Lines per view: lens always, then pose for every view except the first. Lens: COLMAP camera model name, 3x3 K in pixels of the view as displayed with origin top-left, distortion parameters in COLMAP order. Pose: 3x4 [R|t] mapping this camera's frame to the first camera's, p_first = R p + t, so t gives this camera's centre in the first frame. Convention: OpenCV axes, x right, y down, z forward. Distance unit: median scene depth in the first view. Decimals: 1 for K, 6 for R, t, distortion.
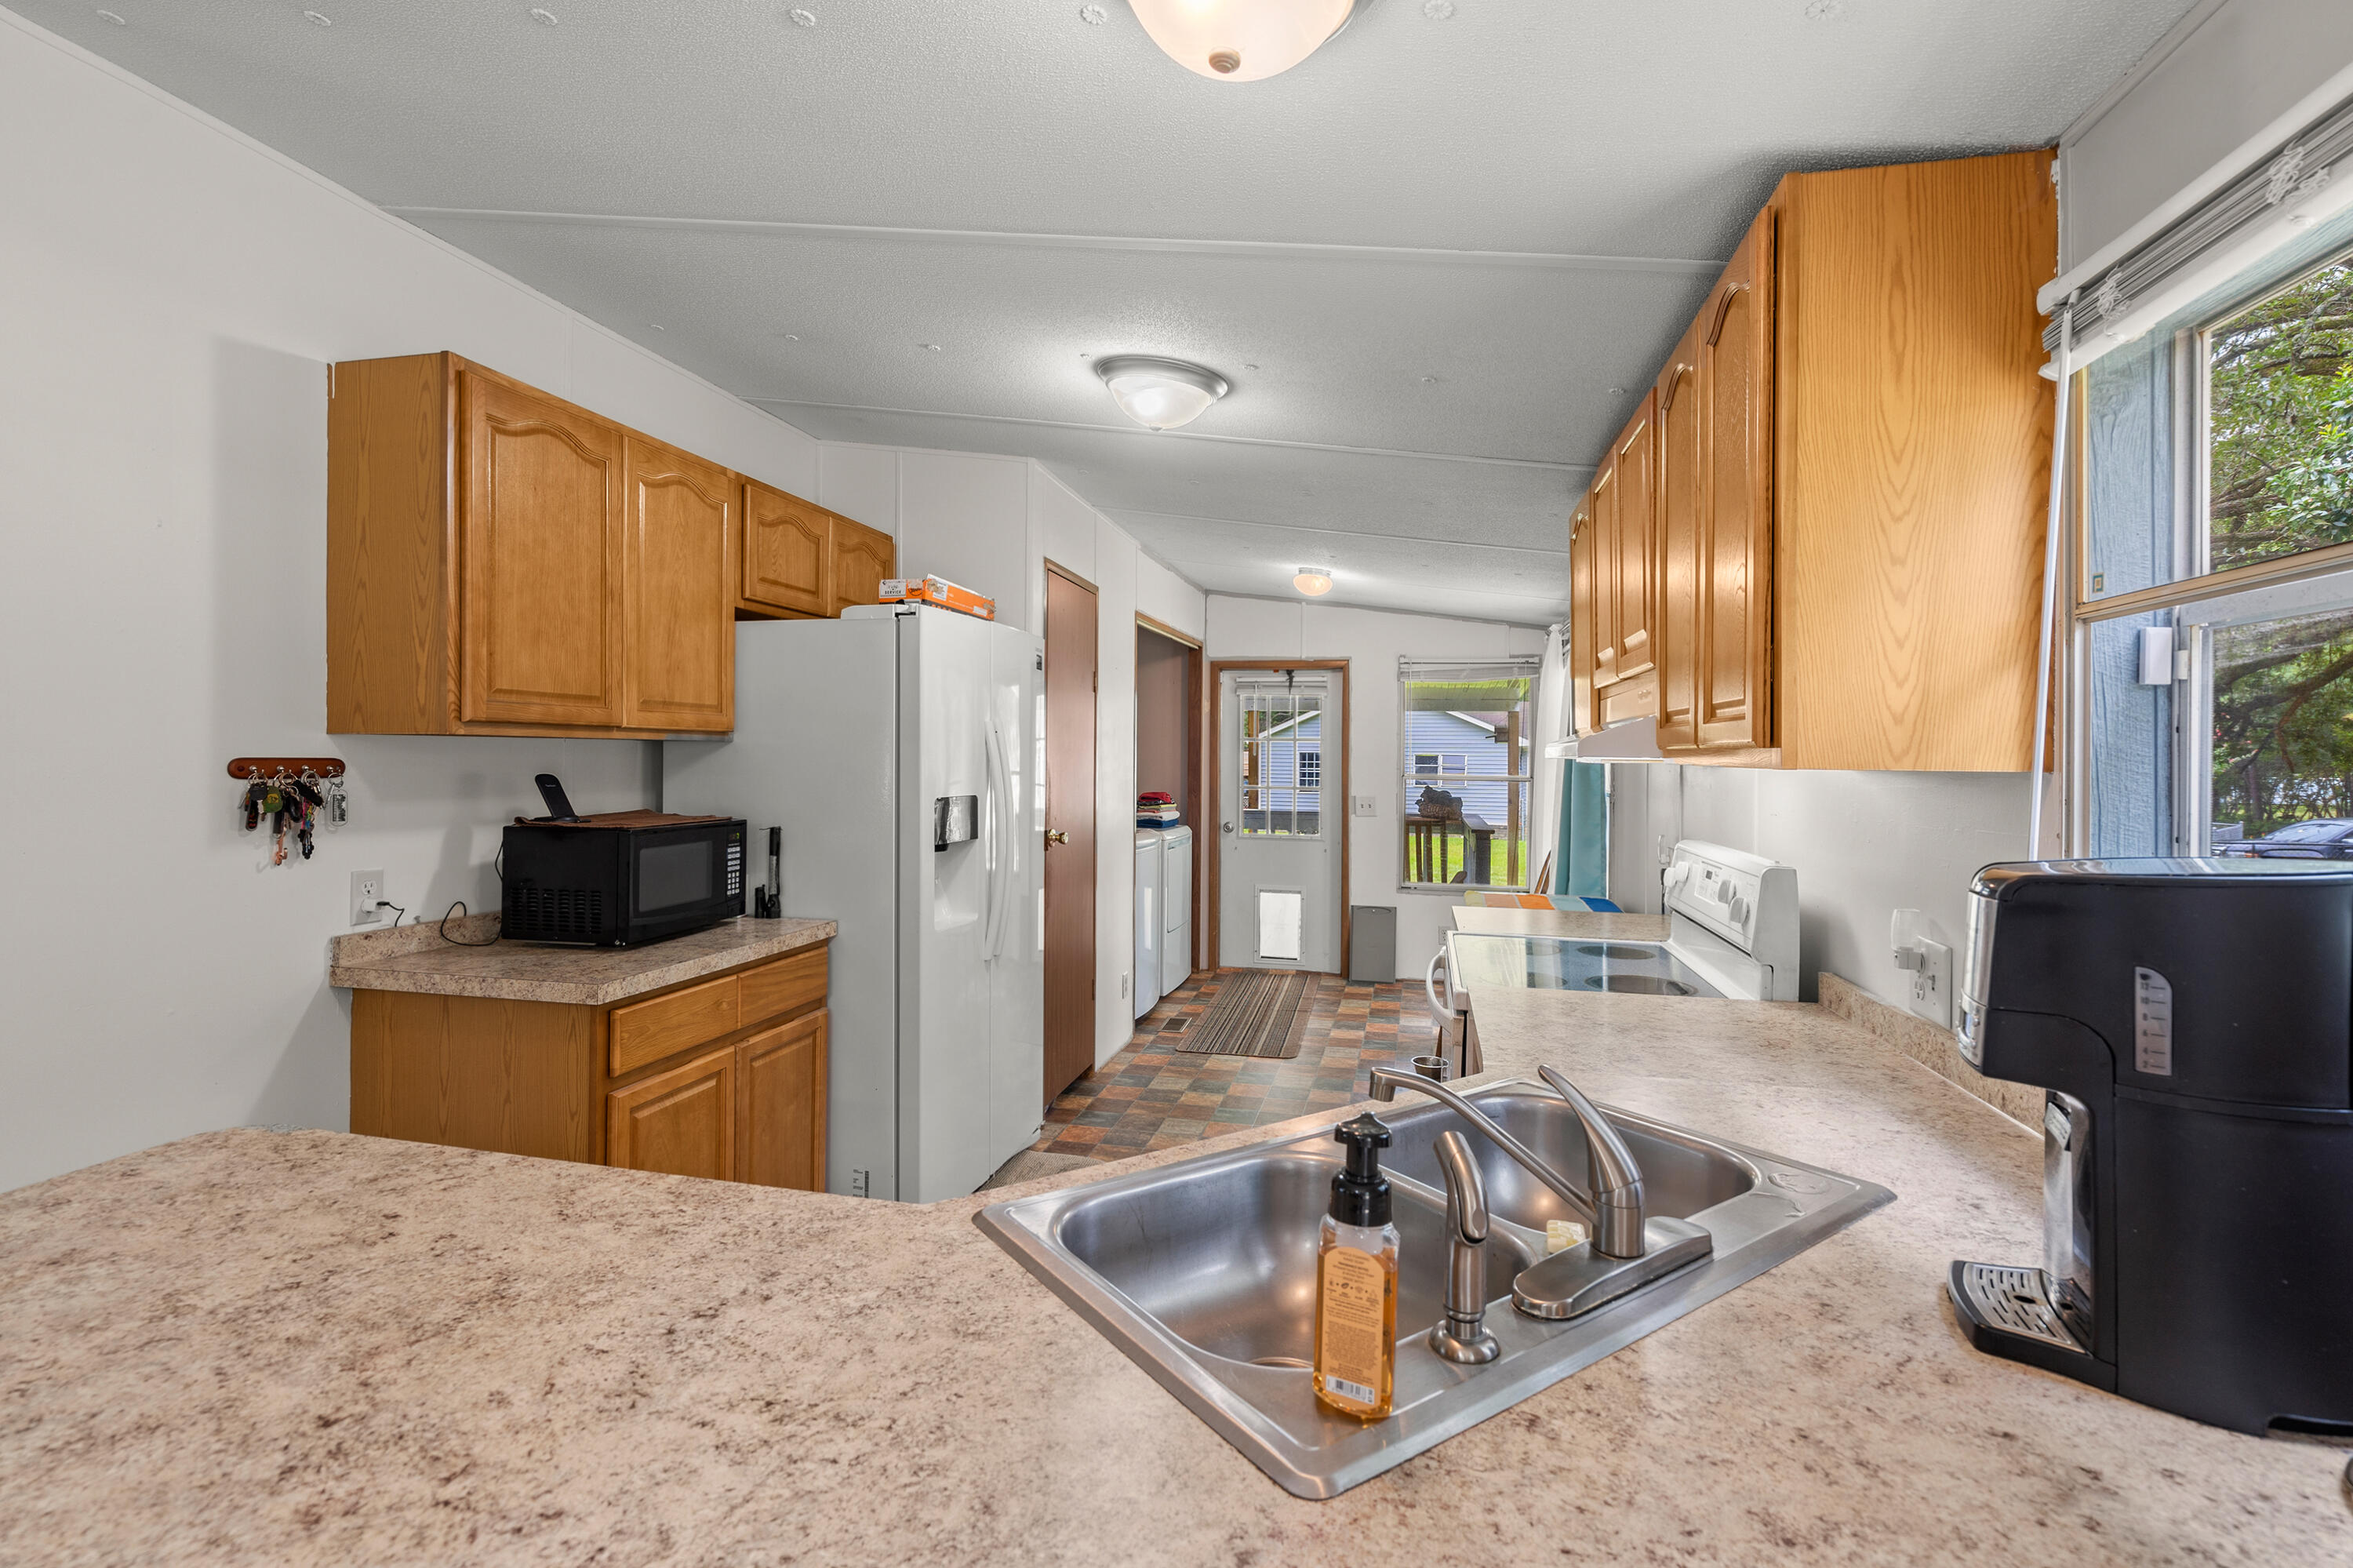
lens RADIAL K [[1072.1, 0, 1325.2], [0, 1072.1, 734.6], [0, 0, 1]] dist [0.007467, 0.000283]
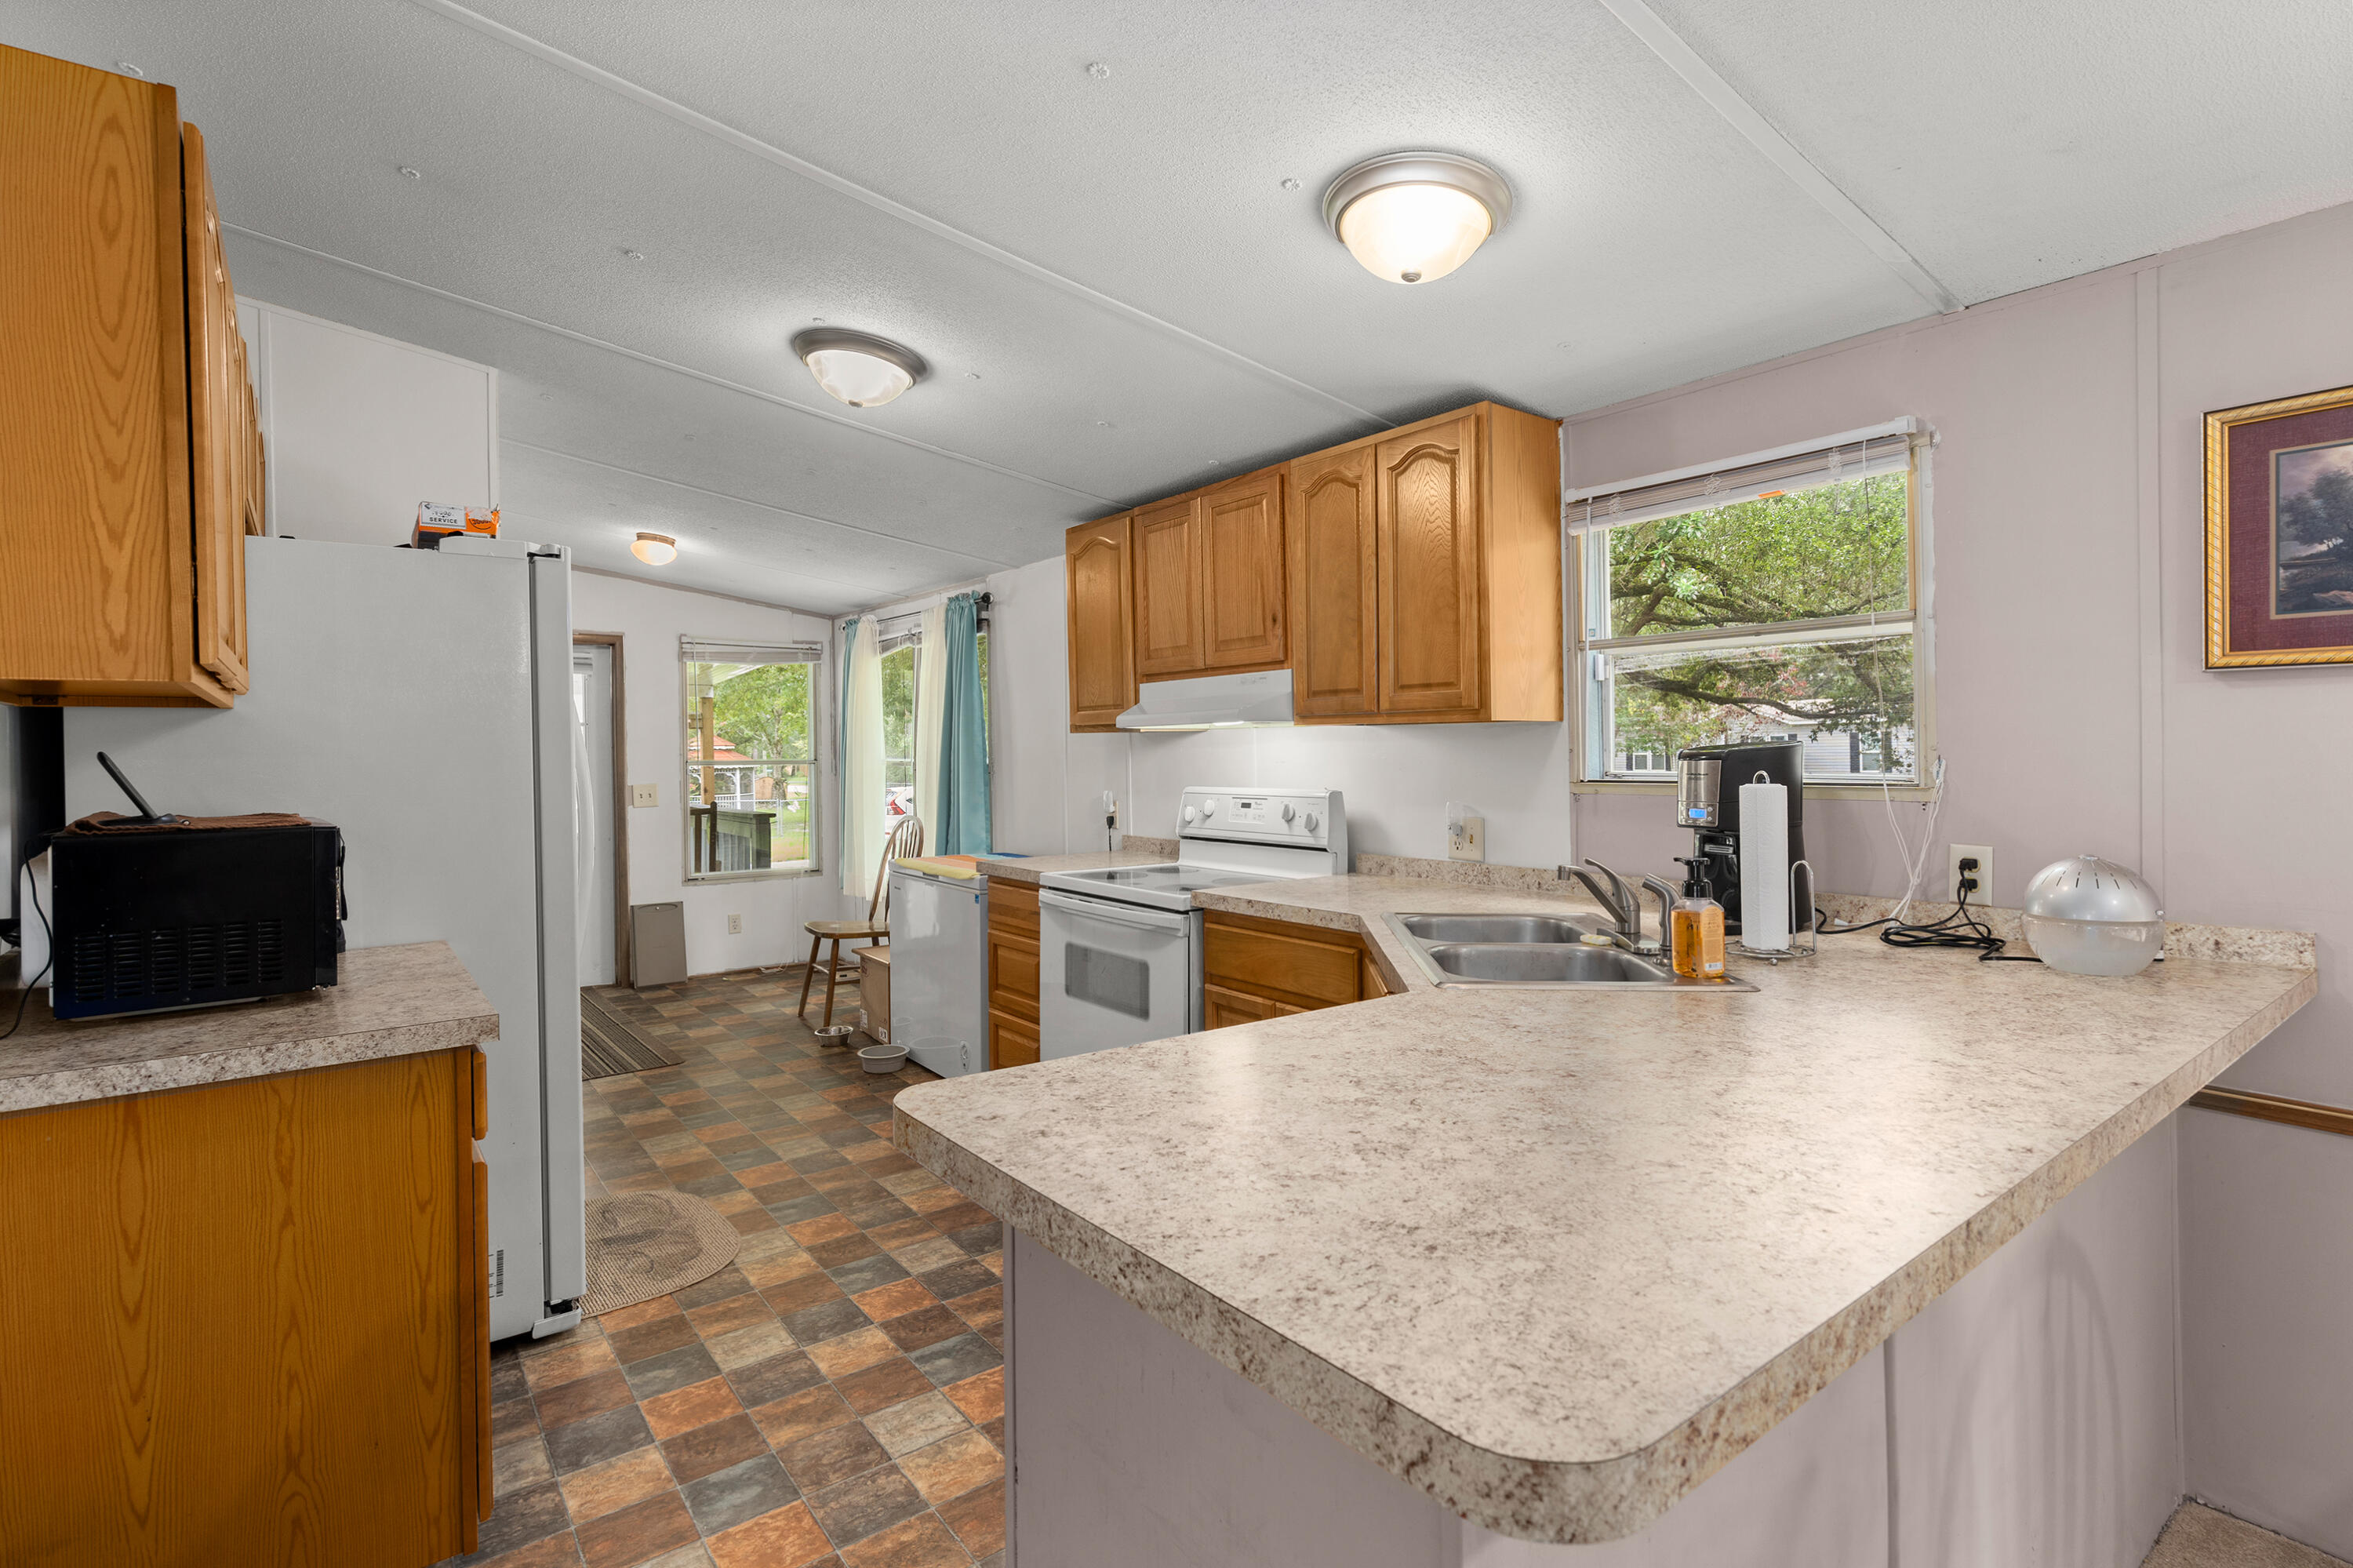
lens RADIAL K [[1080.3, 0, 1180.7], [0, 1080.3, 751.5], [0, 0, 1]] dist [0.003004, -0.000947]
pose [[0.642913, -0.016789, 0.765755, -1.360348], [0.004939, 0.999830, 0.017774, 0.051860], [-0.765924, -0.007645, 0.642886, 0.204244]]
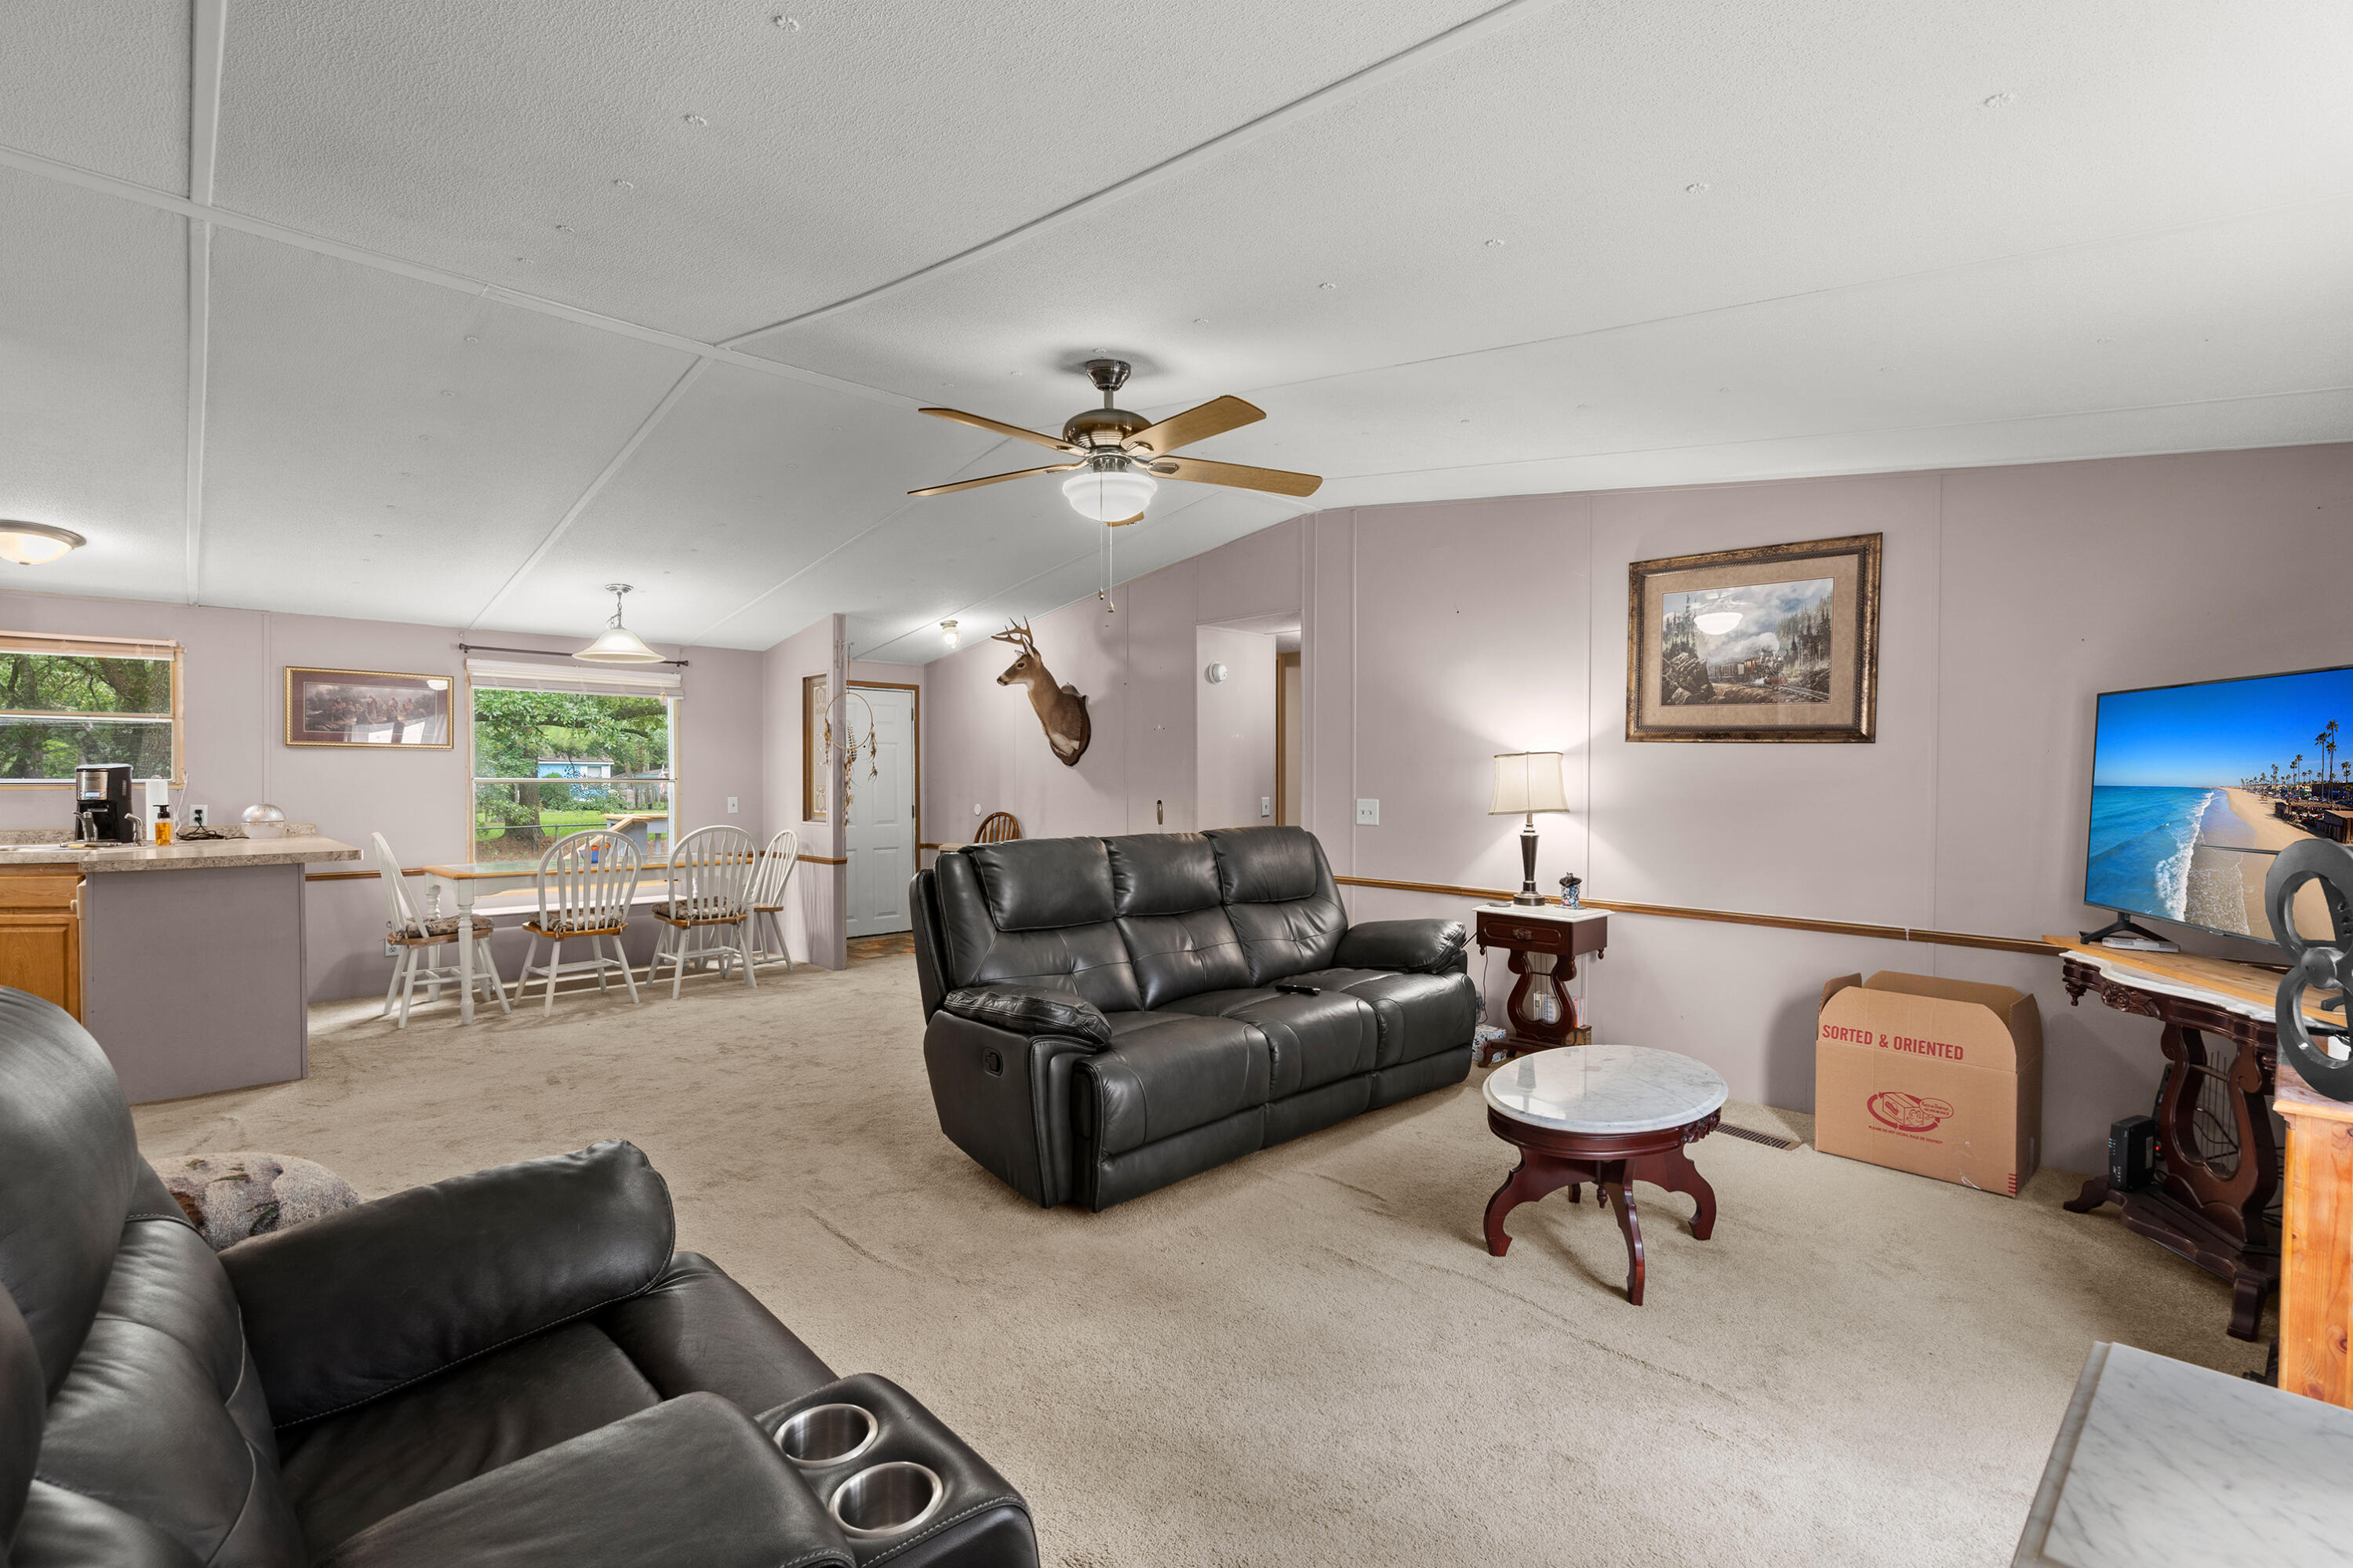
lens RADIAL K [[1072.1, 0, 1189.4], [0, 1072.1, 784.2], [0, 0, 1]] dist [0.007467, 0.000283]
pose [[-0.826458, -0.007647, 0.562946, -5.570700], [-0.014266, 0.999871, -0.007360, 0.125415], [-0.562817, -0.014114, -0.826461, 1.872276]]
